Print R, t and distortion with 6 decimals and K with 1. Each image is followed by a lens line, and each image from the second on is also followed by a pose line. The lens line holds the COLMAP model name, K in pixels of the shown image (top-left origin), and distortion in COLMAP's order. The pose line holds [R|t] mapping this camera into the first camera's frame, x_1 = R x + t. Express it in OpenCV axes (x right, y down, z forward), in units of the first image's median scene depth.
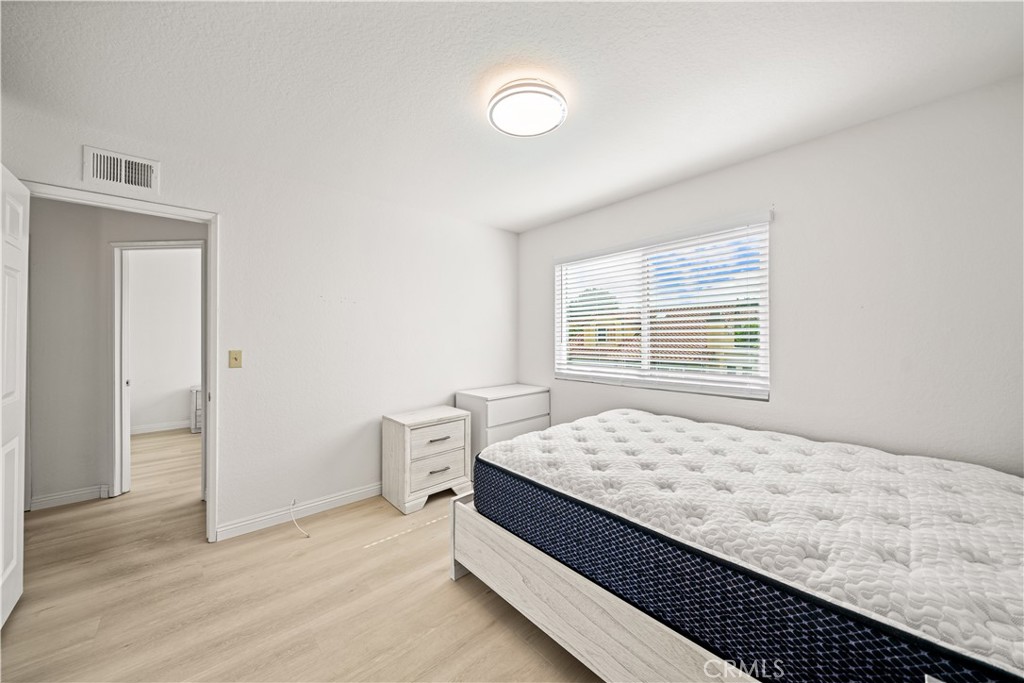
lens RADIAL K [[361.0, 0, 506.3], [0, 361.0, 330.0], [0, 0, 1]] dist [-0.000057, 0.000041]
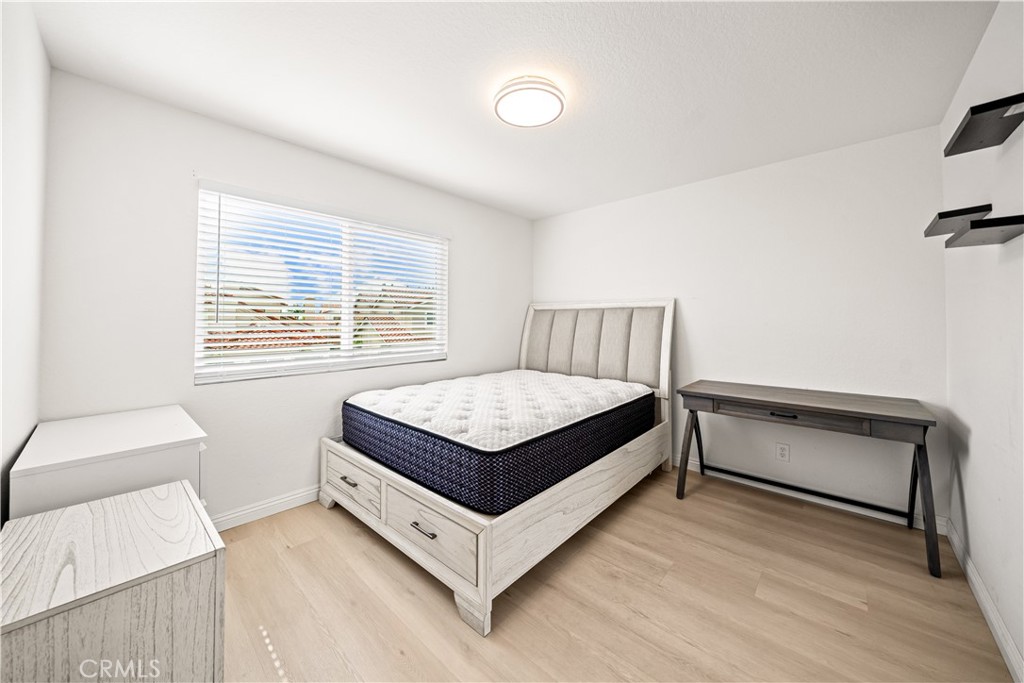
lens RADIAL K [[360.2, 0, 510.1], [0, 360.2, 317.4], [0, 0, 1]] dist [-0.001994, -0.000205]
pose [[-0.102604, 0.021196, 0.994496, -0.988087], [-0.016221, 0.999604, -0.022978, 0.066779], [-0.994590, -0.018489, -0.102219, 1.143834]]
